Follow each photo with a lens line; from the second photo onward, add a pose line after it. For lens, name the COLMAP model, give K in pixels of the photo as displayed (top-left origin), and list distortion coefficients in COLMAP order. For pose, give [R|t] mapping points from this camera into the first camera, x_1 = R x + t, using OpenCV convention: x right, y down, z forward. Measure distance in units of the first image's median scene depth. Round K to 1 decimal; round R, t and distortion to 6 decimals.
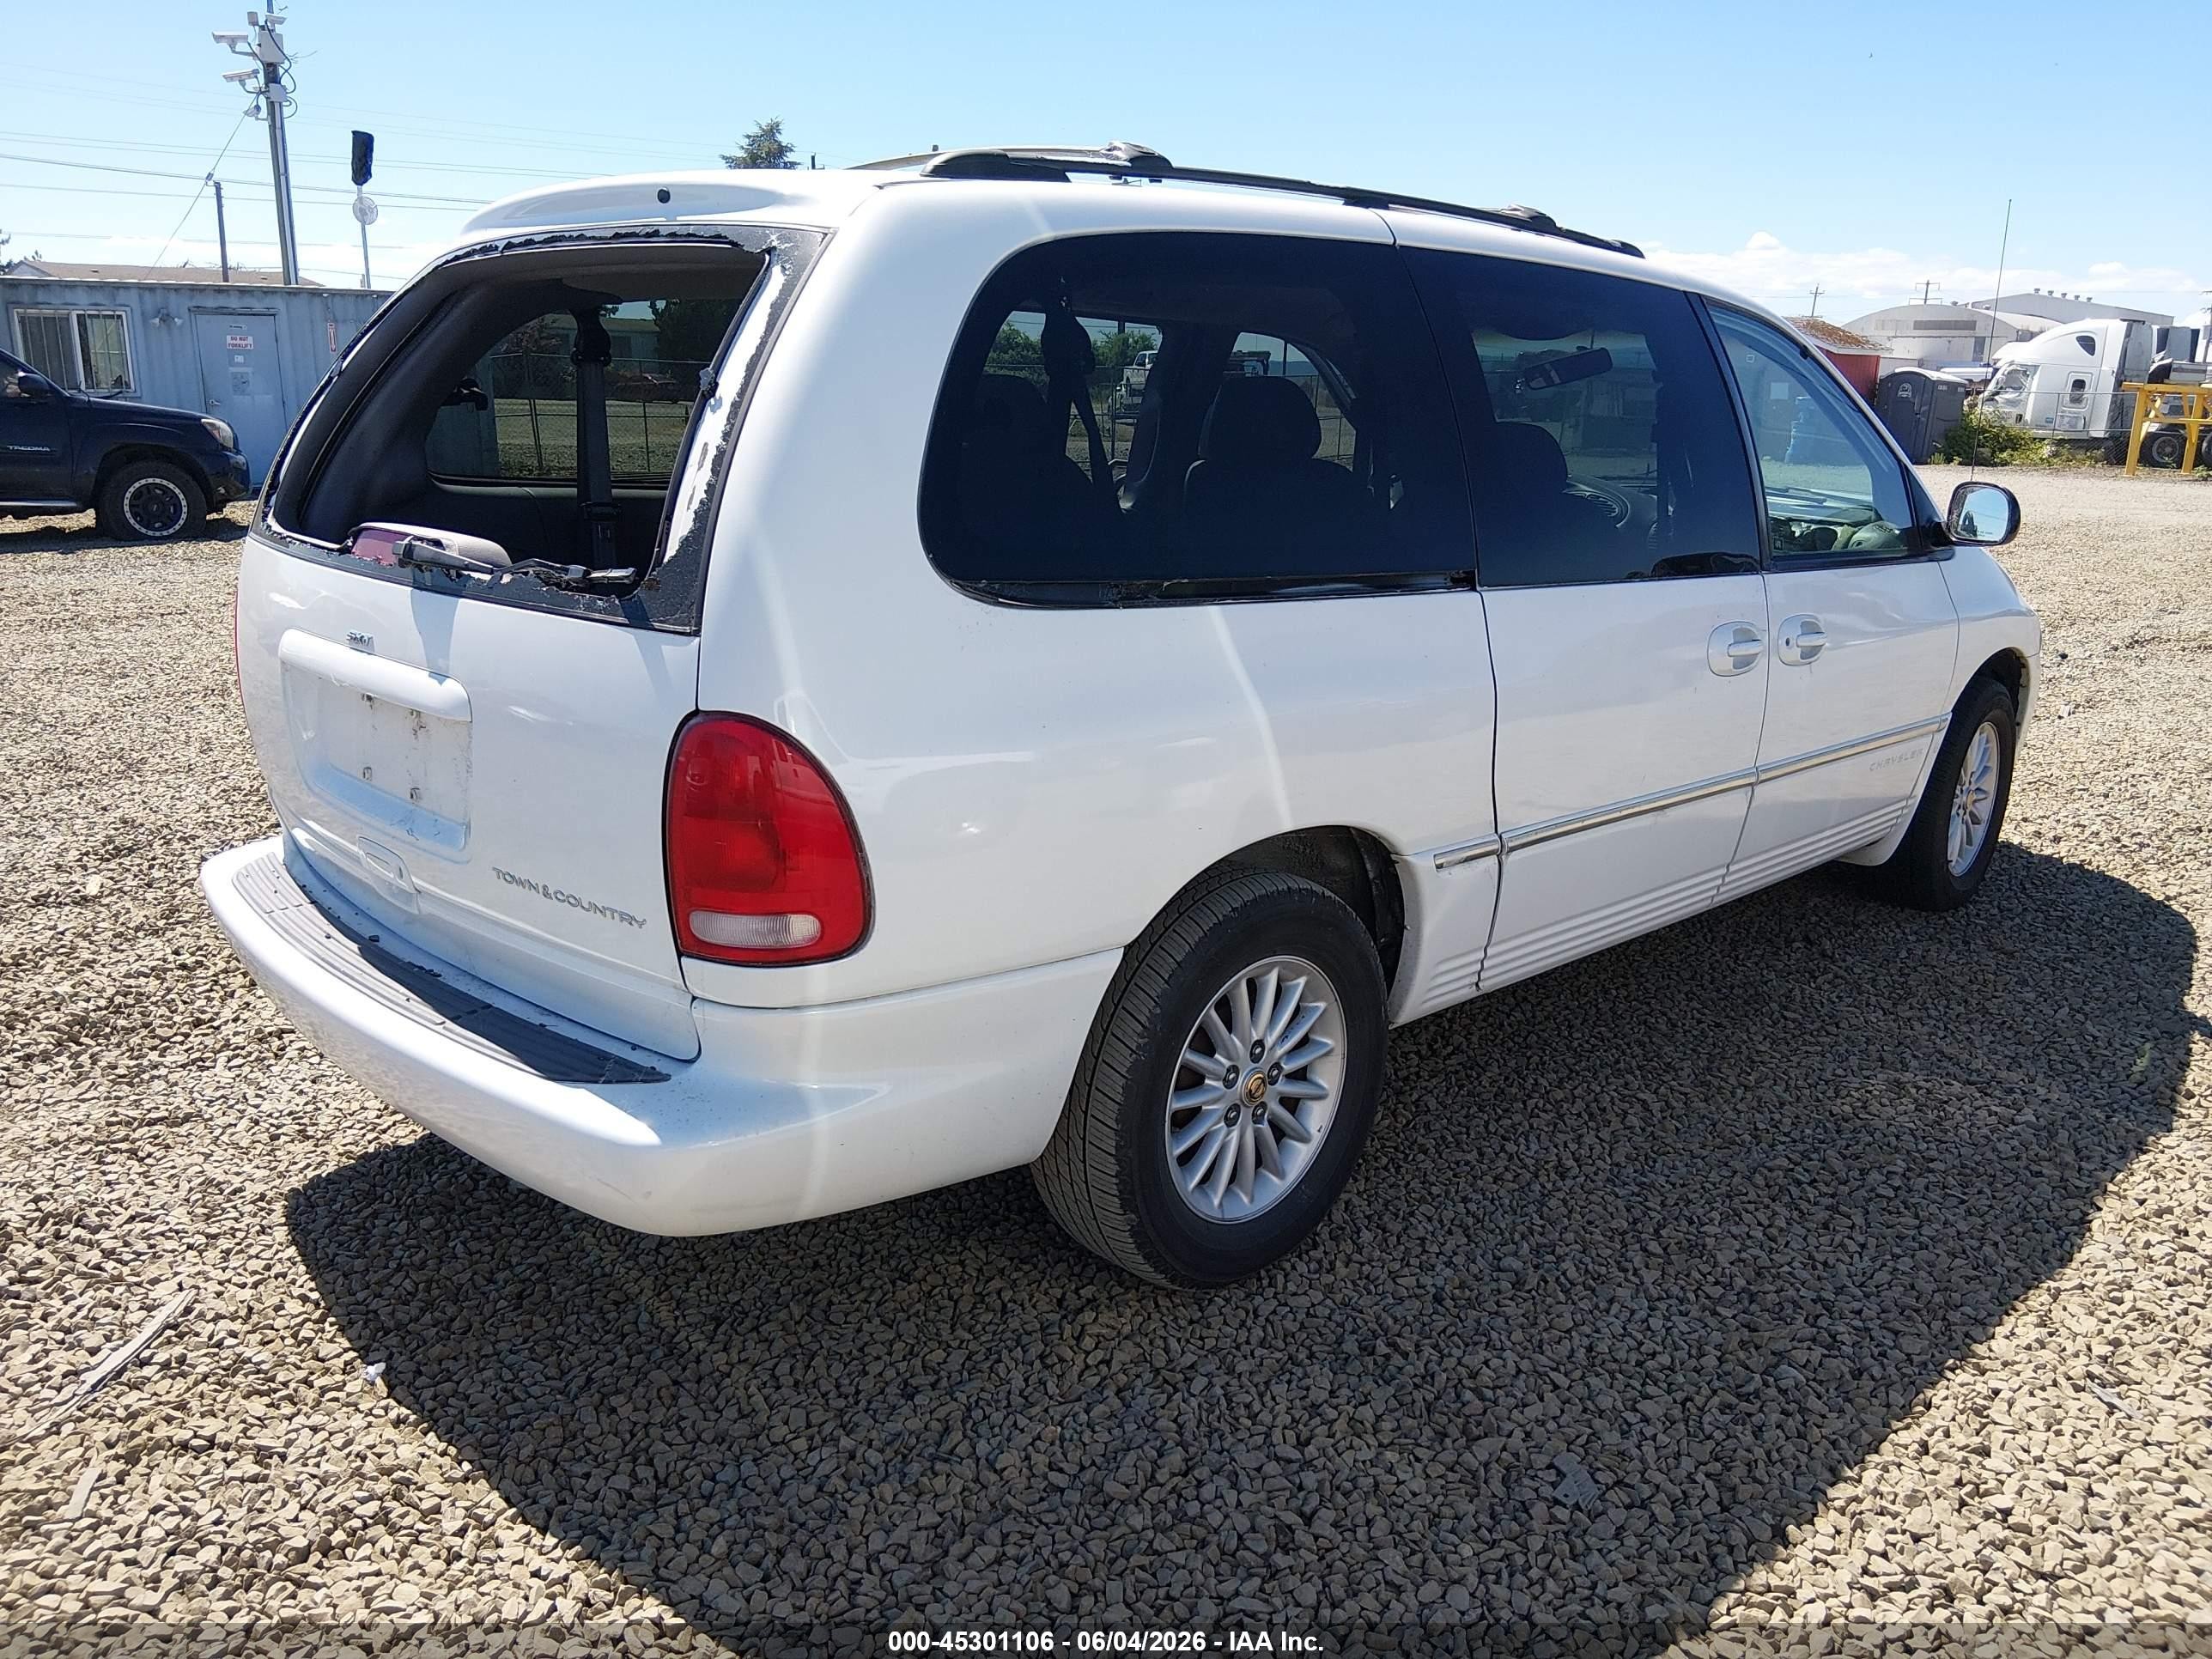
lens RADIAL K [[1678.3, 0, 1096.6], [0, 1678.3, 850.9], [0, 0, 1]] dist [0.093995, -0.137787]
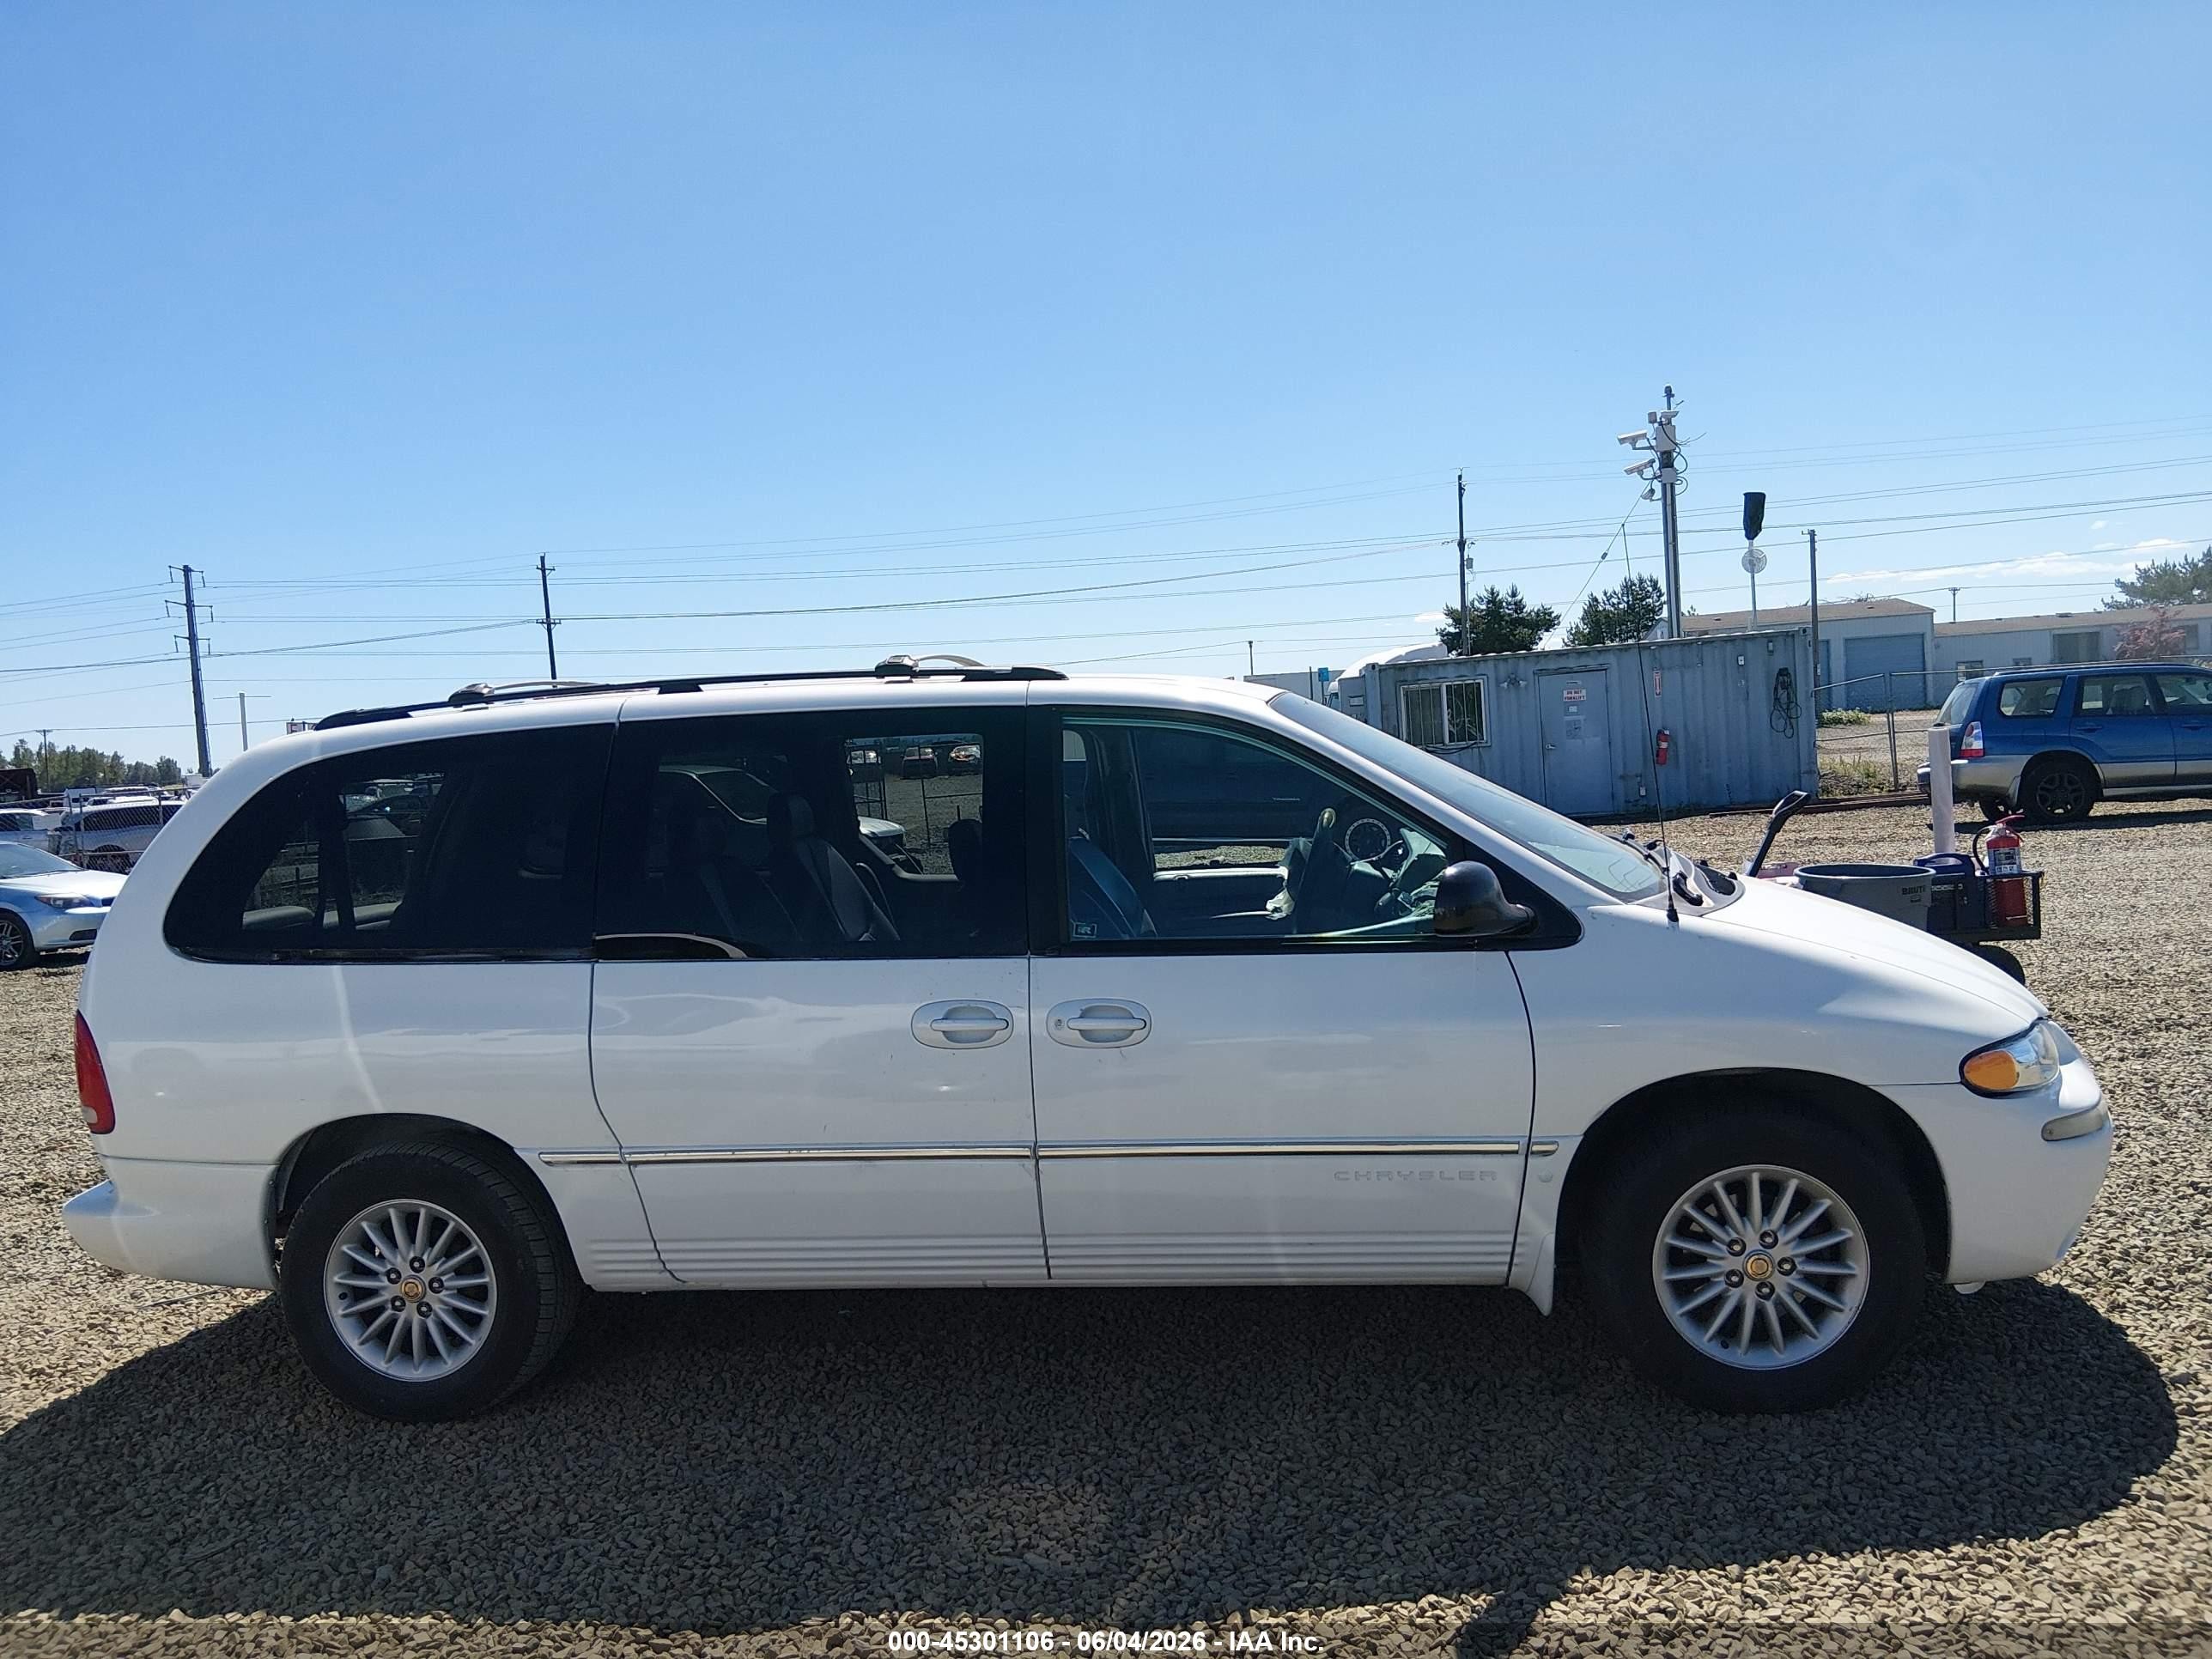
lens RADIAL K [[1678.3, 0, 1096.6], [0, 1678.3, 850.9], [0, 0, 1]] dist [0.093995, -0.137787]
pose [[0.606231, -0.004787, -0.795274, 0.197466], [-0.135746, 0.984684, -0.109405, -0.018818], [0.783618, 0.174280, 0.596297, 0.060683]]
